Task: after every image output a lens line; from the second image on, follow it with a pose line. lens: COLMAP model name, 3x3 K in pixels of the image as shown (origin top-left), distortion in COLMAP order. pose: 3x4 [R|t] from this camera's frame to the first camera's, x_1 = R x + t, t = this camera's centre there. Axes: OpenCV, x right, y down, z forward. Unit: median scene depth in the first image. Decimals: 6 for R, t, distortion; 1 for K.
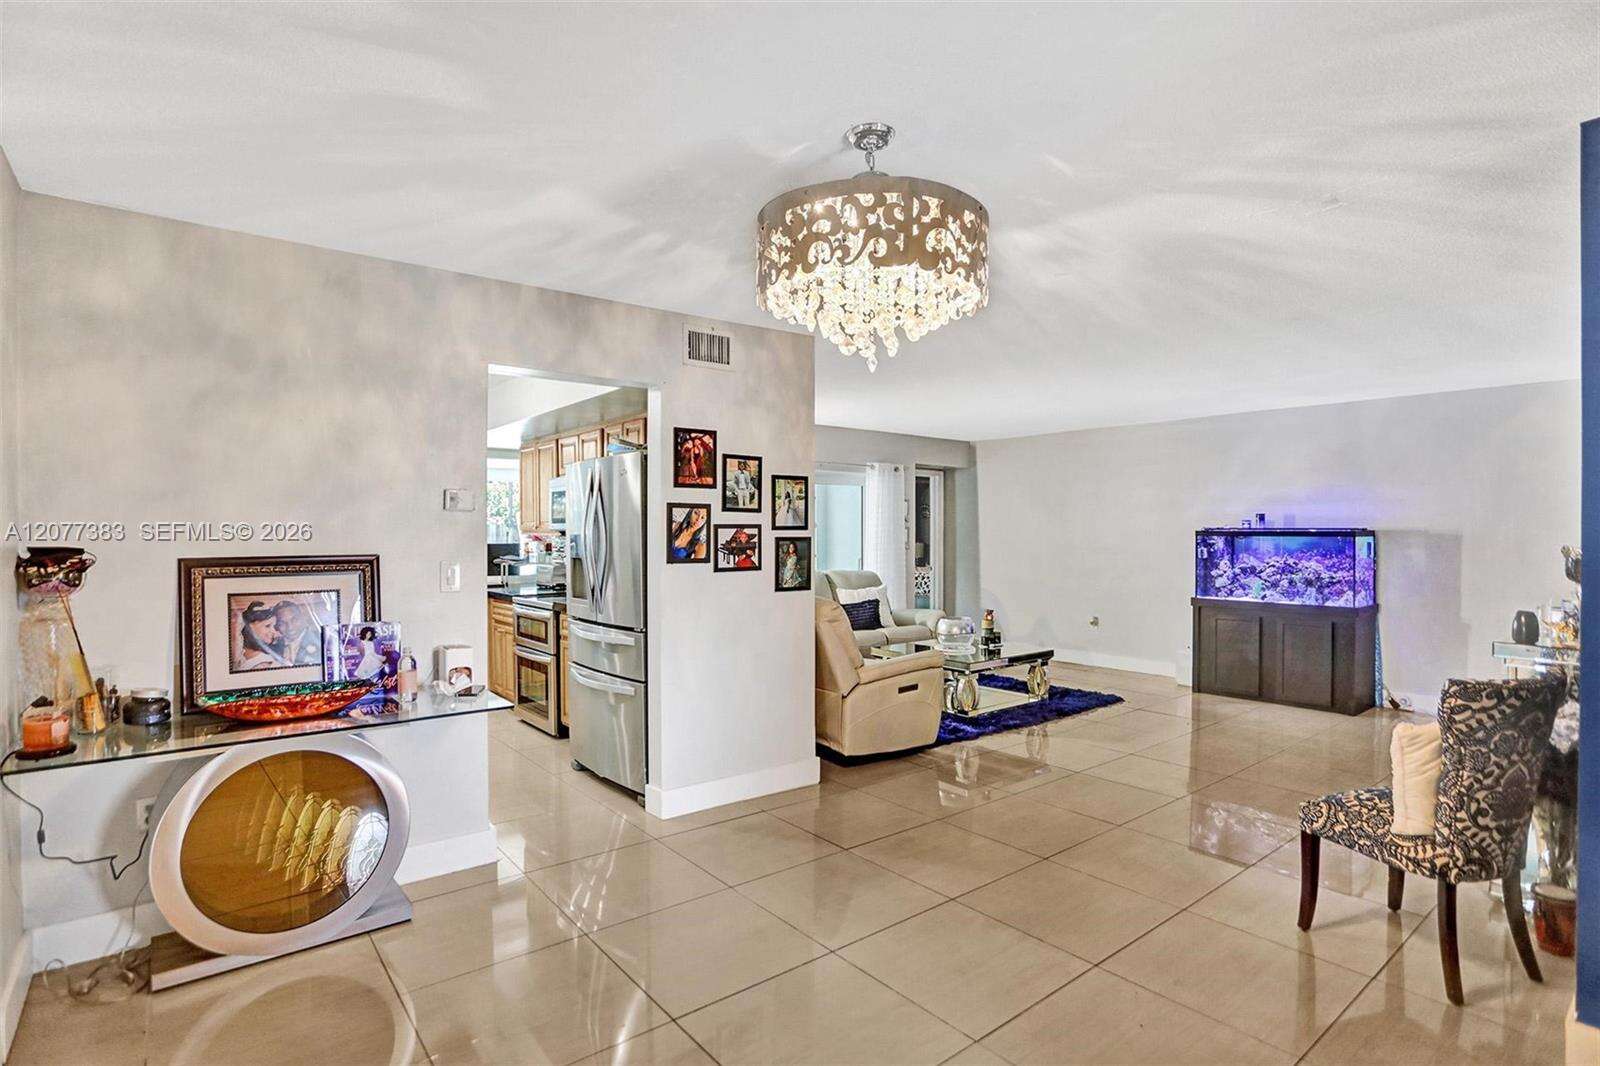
lens RADIAL K [[812.5, 0, 819.7], [0, 812.5, 538.2], [0, 0, 1]] dist [-0.024314, 0.000829]
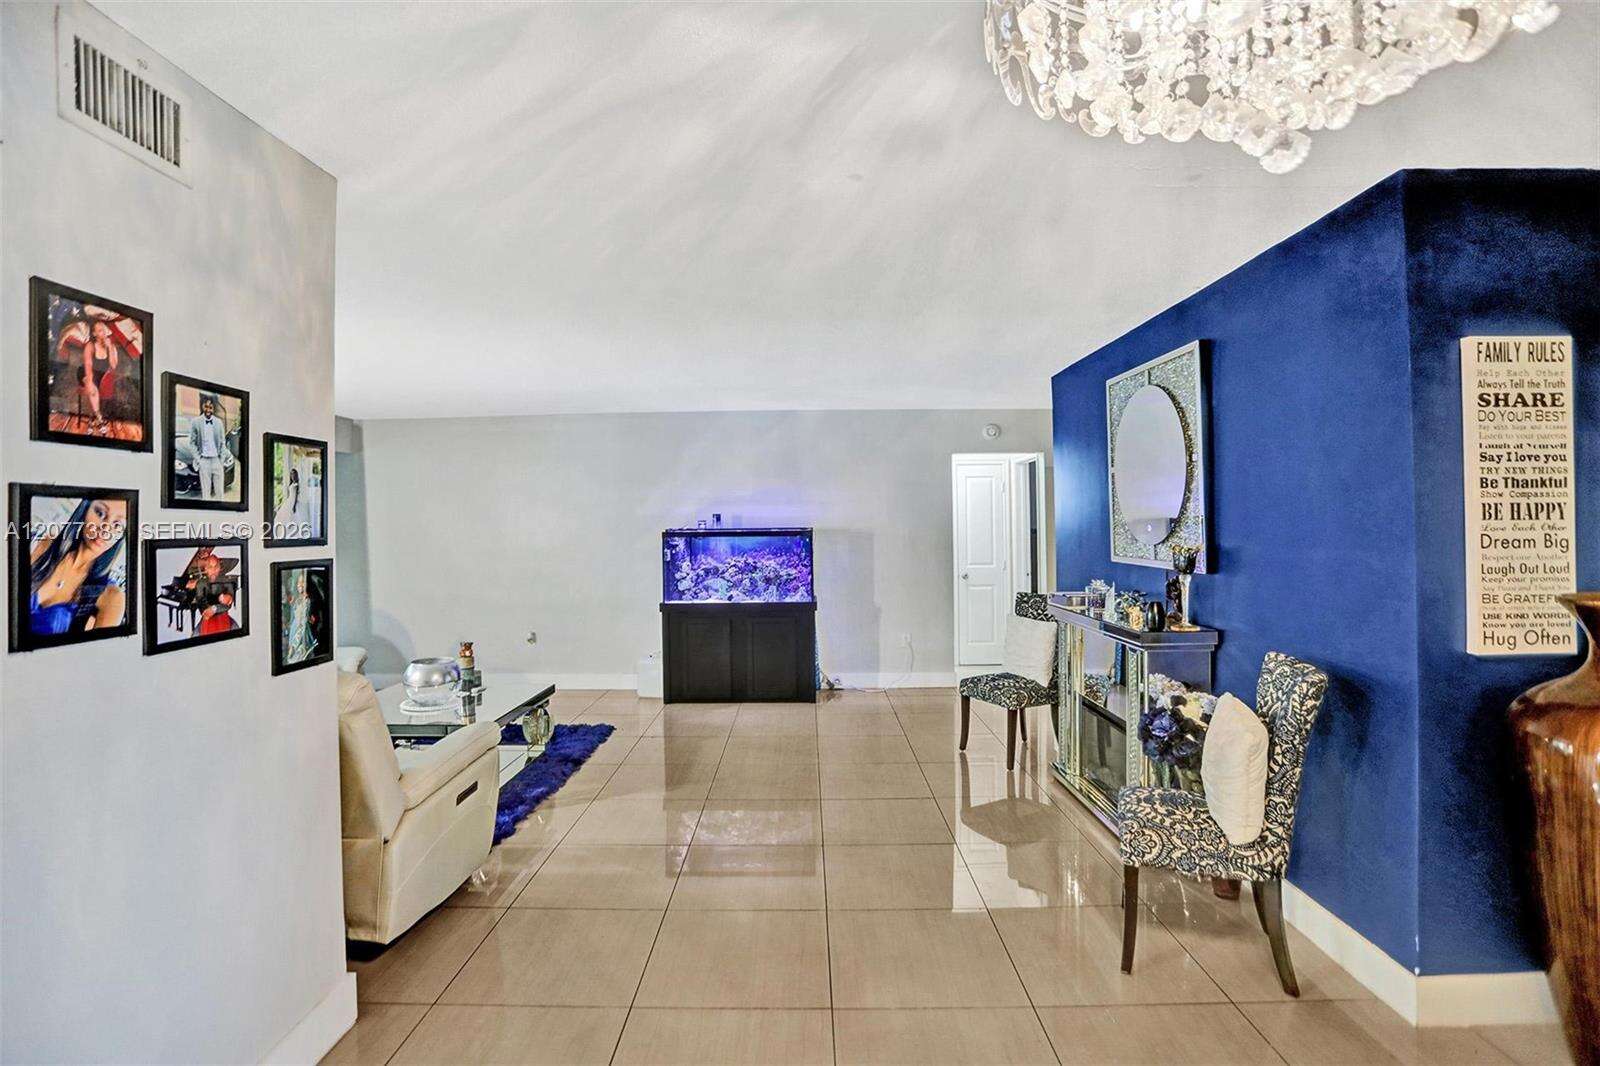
lens RADIAL K [[778.2, 0, 796.8], [0, 778.2, 524.1], [0, 0, 1]] dist [-0.065386, 0.029838]
pose [[0.653833, -0.007346, 0.756603, -0.131347], [0.019277, 0.999790, -0.006951, -0.010273], [-0.756393, 0.019129, 0.653838, 0.325087]]
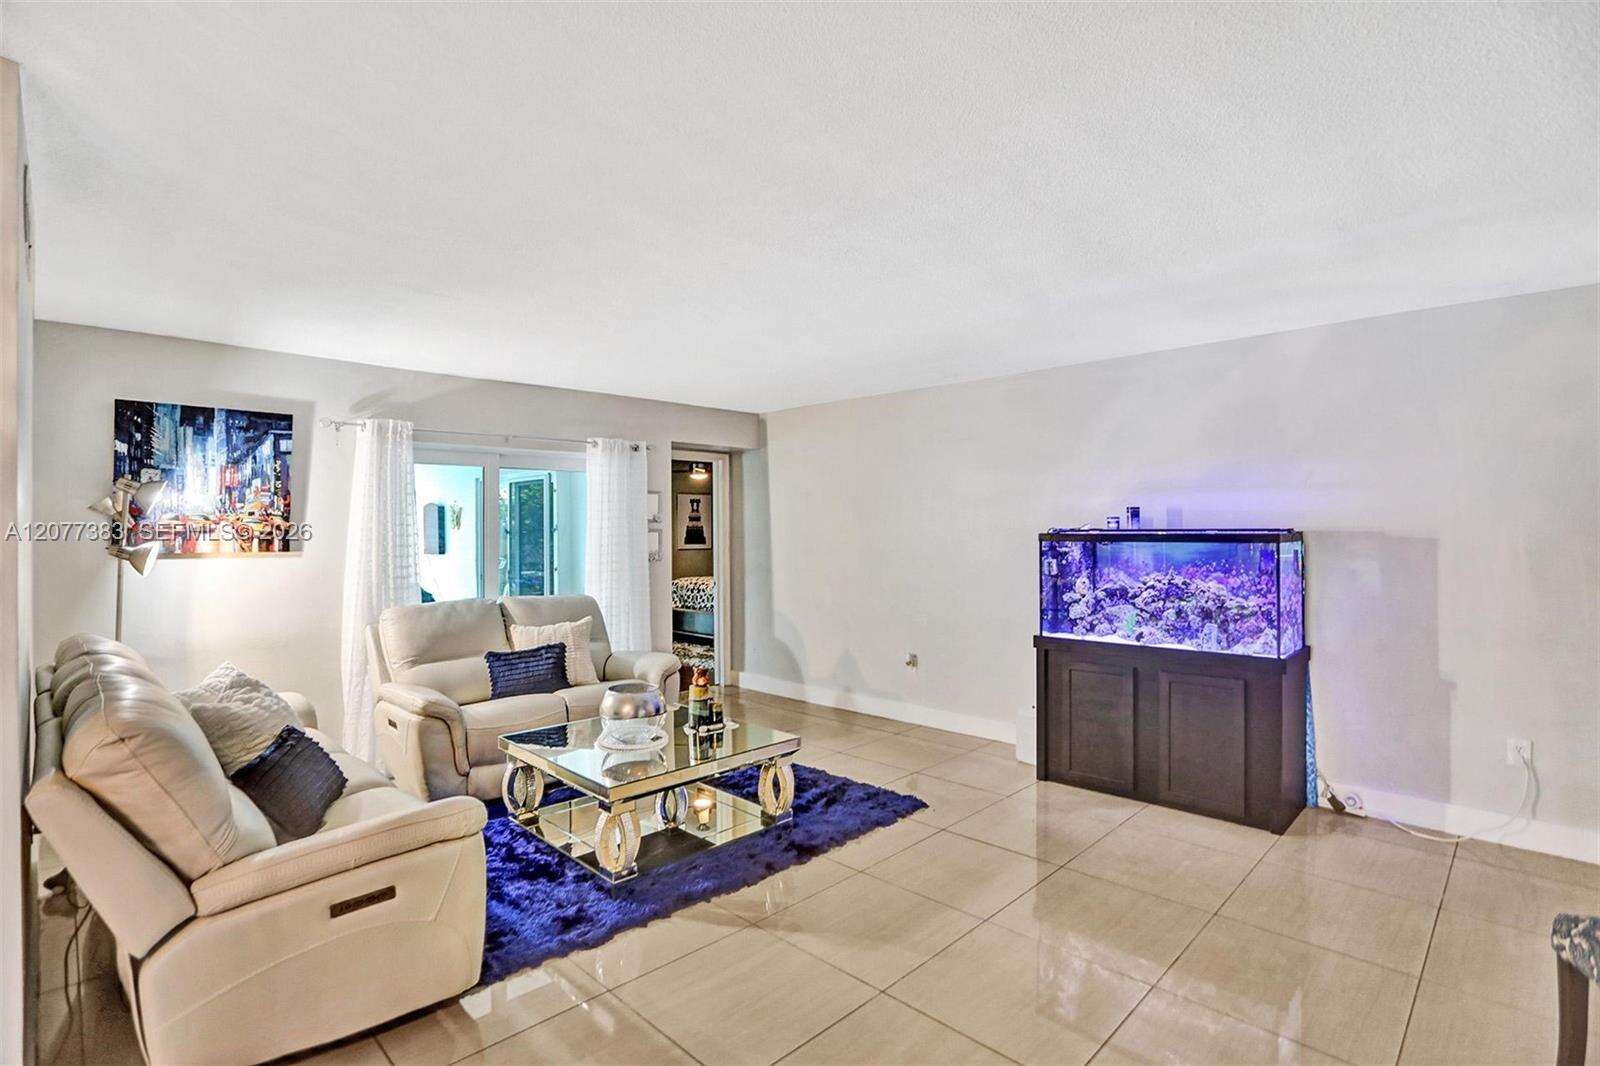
lens RADIAL K [[778.2, 0, 796.8], [0, 778.2, 524.1], [0, 0, 1]] dist [-0.065386, 0.029838]
pose [[0.996293, -0.007501, 0.085698, 0.240653], [0.008774, 0.999856, -0.014497, -0.010702], [-0.085577, 0.015195, 0.996216, 0.437251]]
